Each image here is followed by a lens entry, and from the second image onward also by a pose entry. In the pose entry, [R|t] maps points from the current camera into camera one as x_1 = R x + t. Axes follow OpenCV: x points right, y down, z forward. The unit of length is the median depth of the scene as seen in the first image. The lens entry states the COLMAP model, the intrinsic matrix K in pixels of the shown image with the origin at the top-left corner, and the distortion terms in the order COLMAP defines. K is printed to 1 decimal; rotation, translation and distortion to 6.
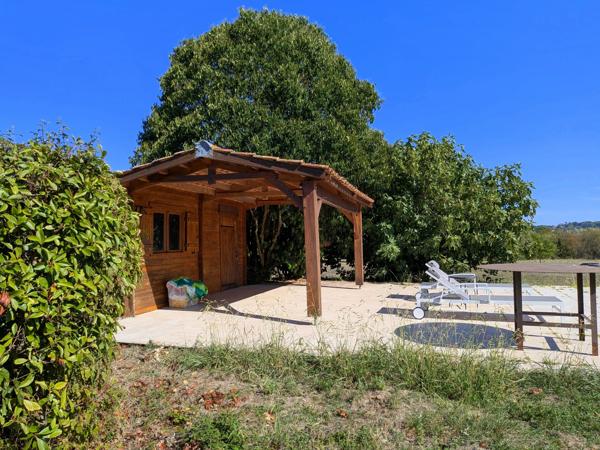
lens RADIAL K [[410.4, 0, 300.0], [0, 410.4, 225.0], [0, 0, 1]] dist [0.000587, -0.000099]
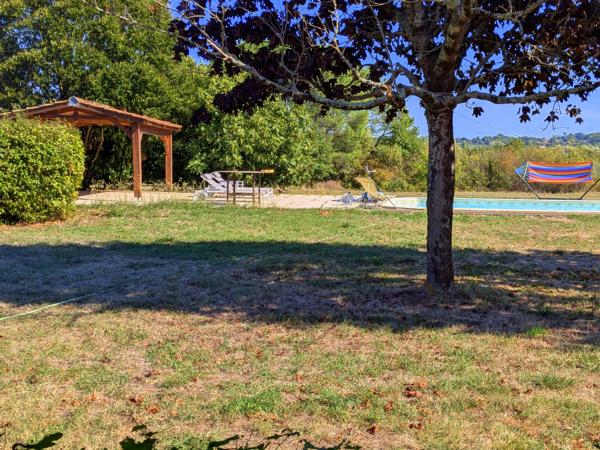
lens RADIAL K [[410.4, 0, 300.0], [0, 410.4, 225.0], [0, 0, 1]] dist [0.000587, -0.000099]
pose [[0.908035, -0.033337, 0.417565, -0.045537], [-0.048980, 0.981541, 0.184874, -0.016384], [-0.416021, -0.188324, 0.889641, -0.515384]]
